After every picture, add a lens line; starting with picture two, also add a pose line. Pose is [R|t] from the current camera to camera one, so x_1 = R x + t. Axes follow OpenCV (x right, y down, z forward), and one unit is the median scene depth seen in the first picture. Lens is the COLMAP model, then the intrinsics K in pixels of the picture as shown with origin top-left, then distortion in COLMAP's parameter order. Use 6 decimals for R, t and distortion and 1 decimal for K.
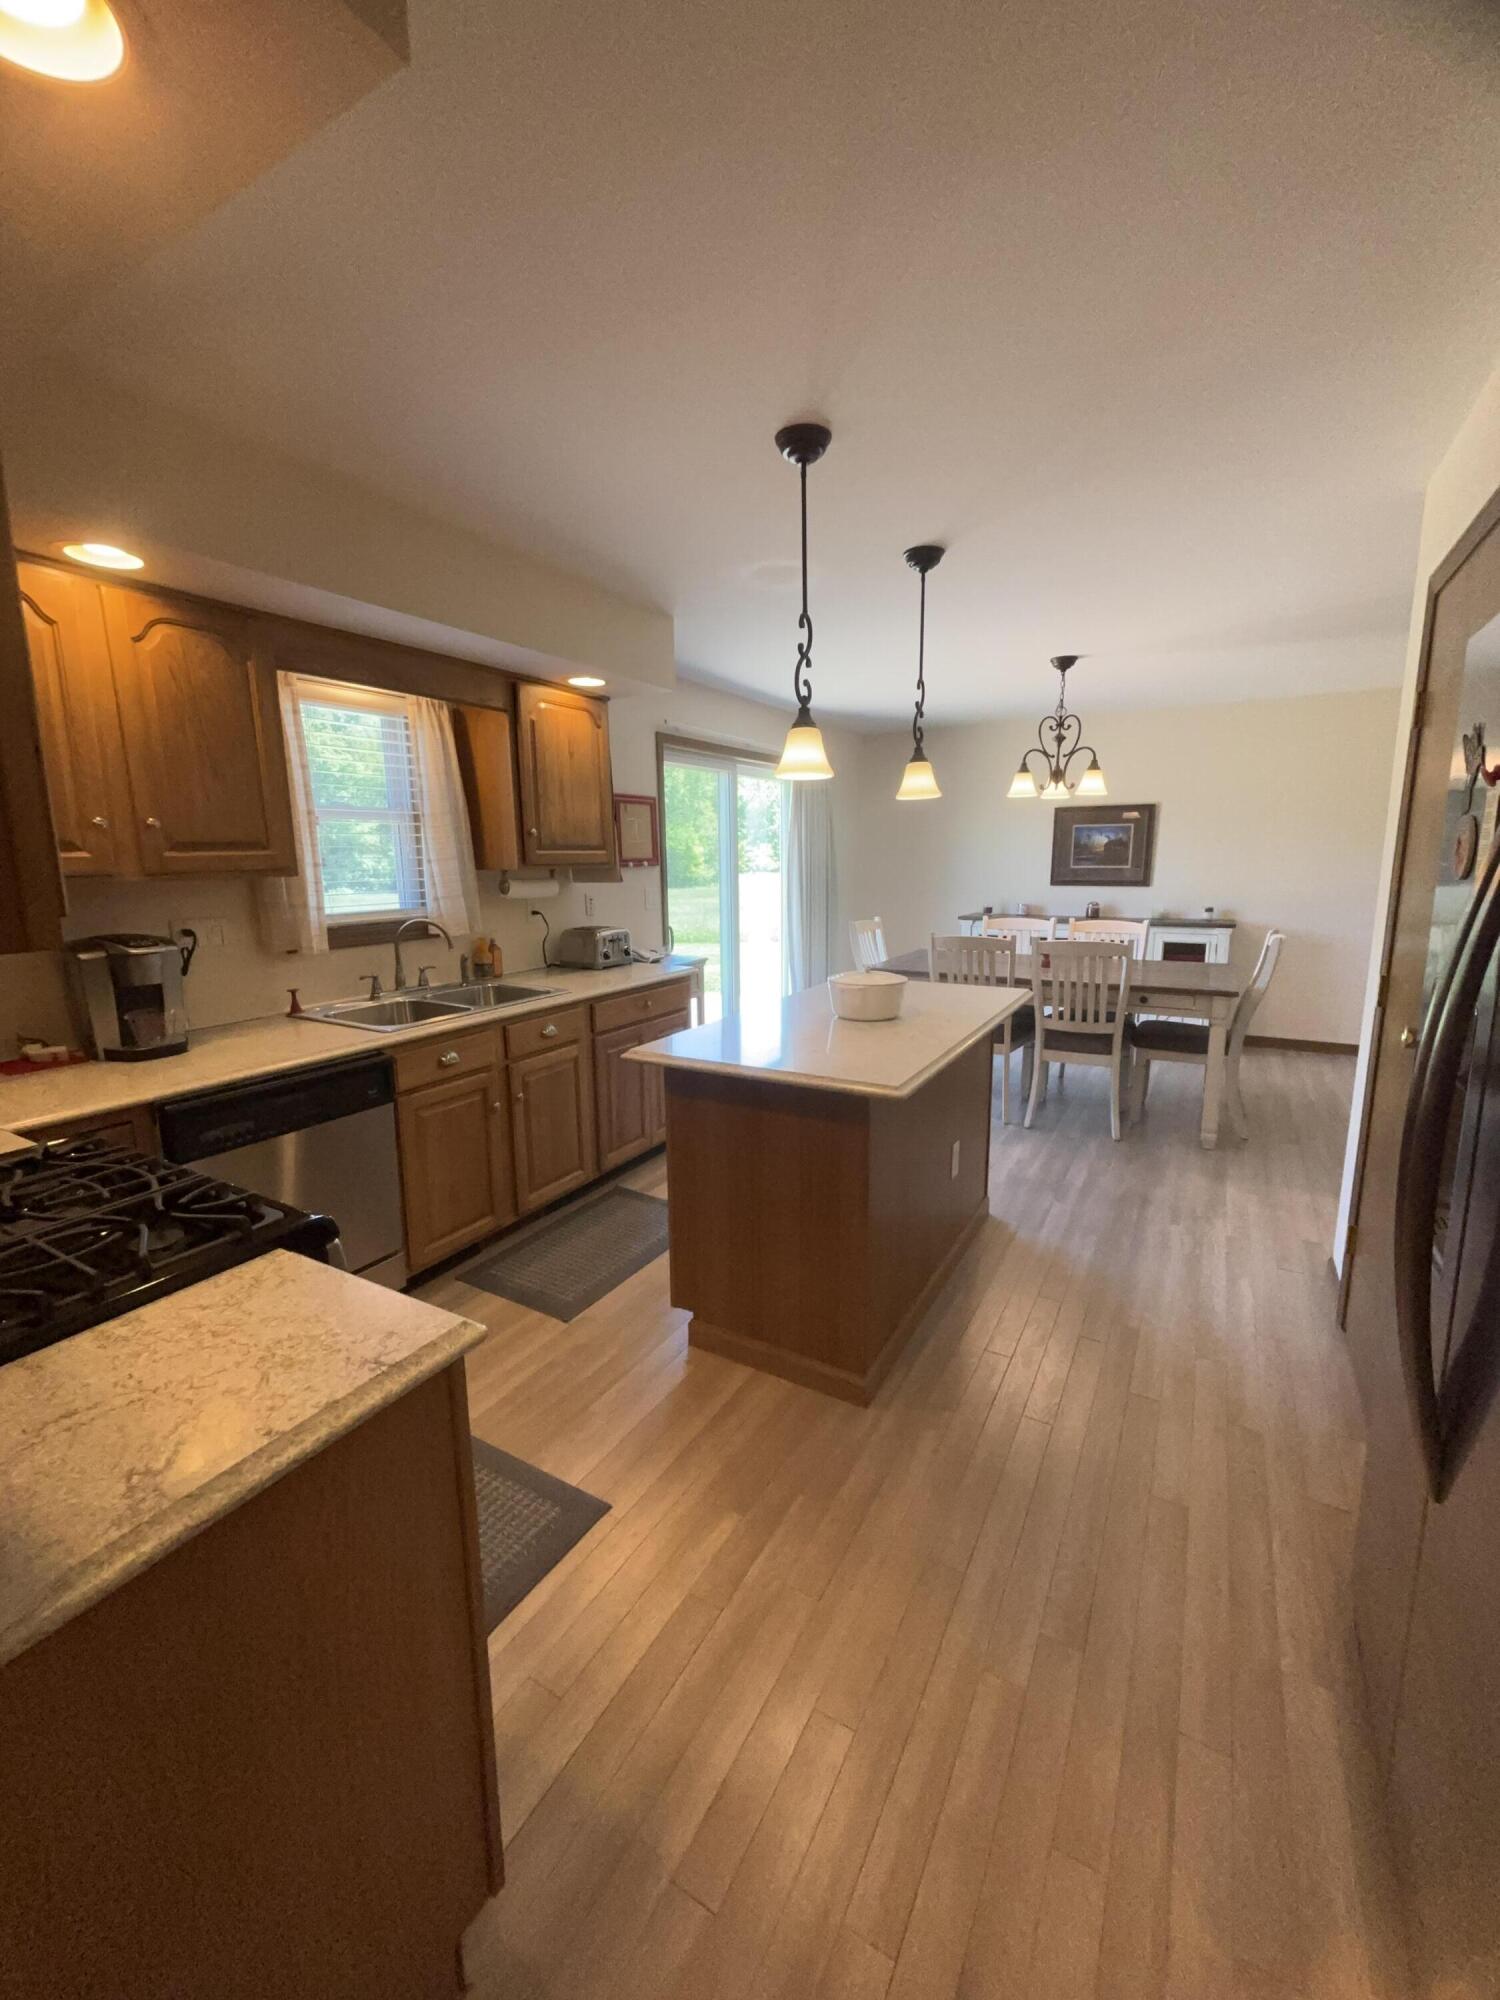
lens RADIAL K [[795.9, 0, 748.3], [0, 795.9, 1002.4], [0, 0, 1]] dist [0.002681, -0.000174]
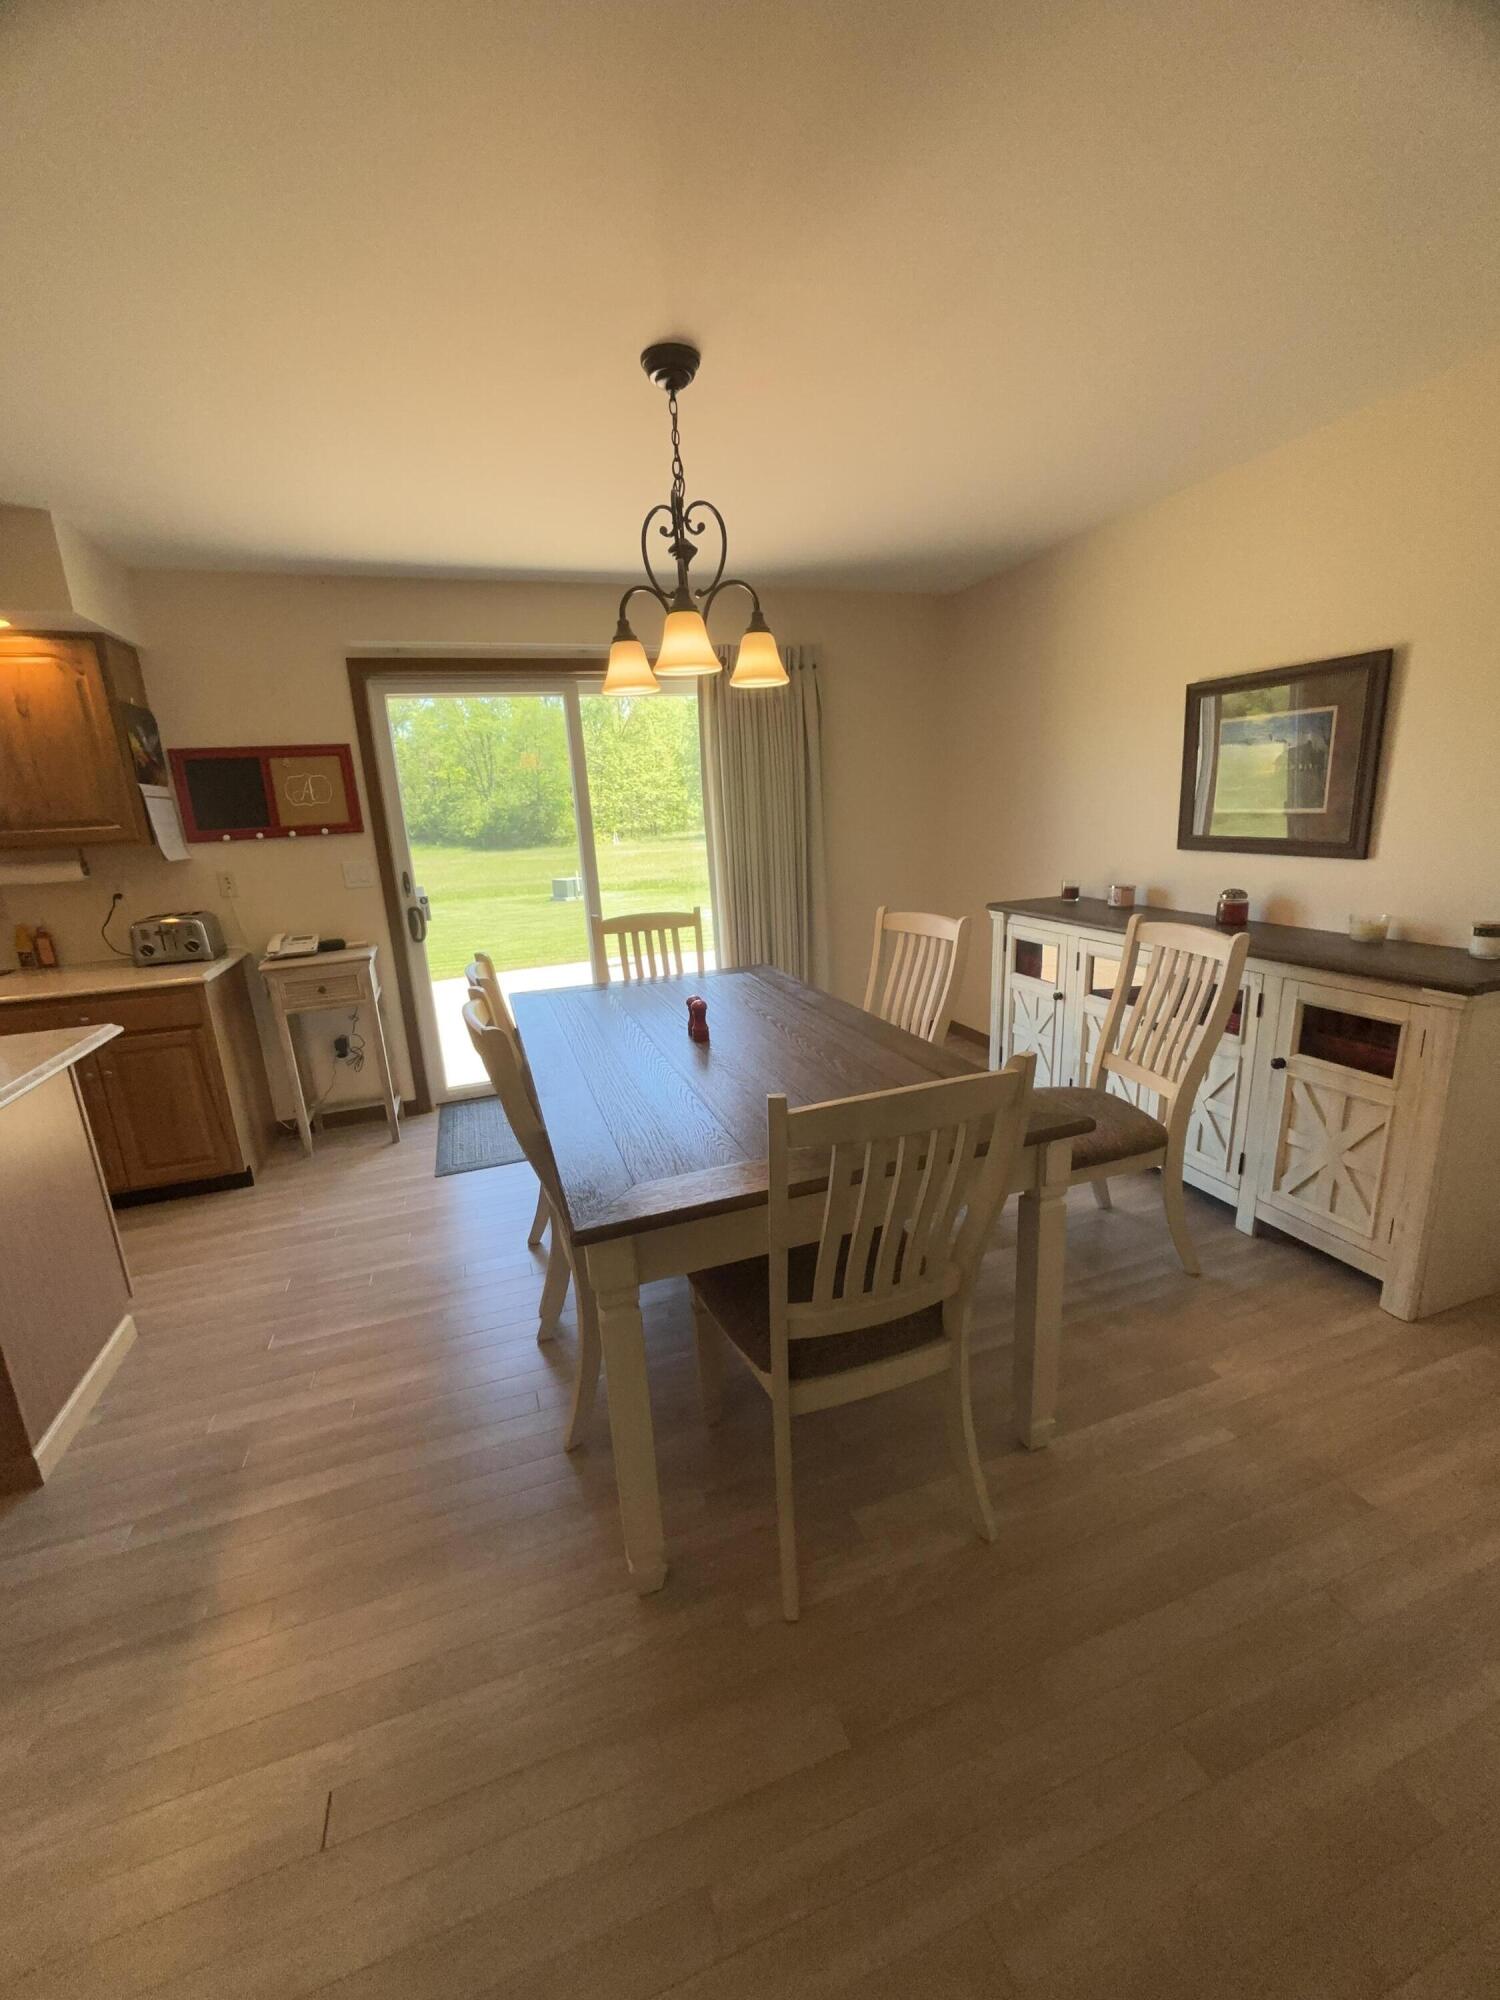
lens RADIAL K [[795.9, 0, 750.6], [0, 795.9, 994.7], [0, 0, 1]] dist [0.002681, -0.000174]
pose [[0.762424, 0.128538, -0.634183, 0.717744], [-0.077922, 0.991177, 0.107216, -0.128957], [0.642369, -0.032328, 0.765713, 0.646944]]
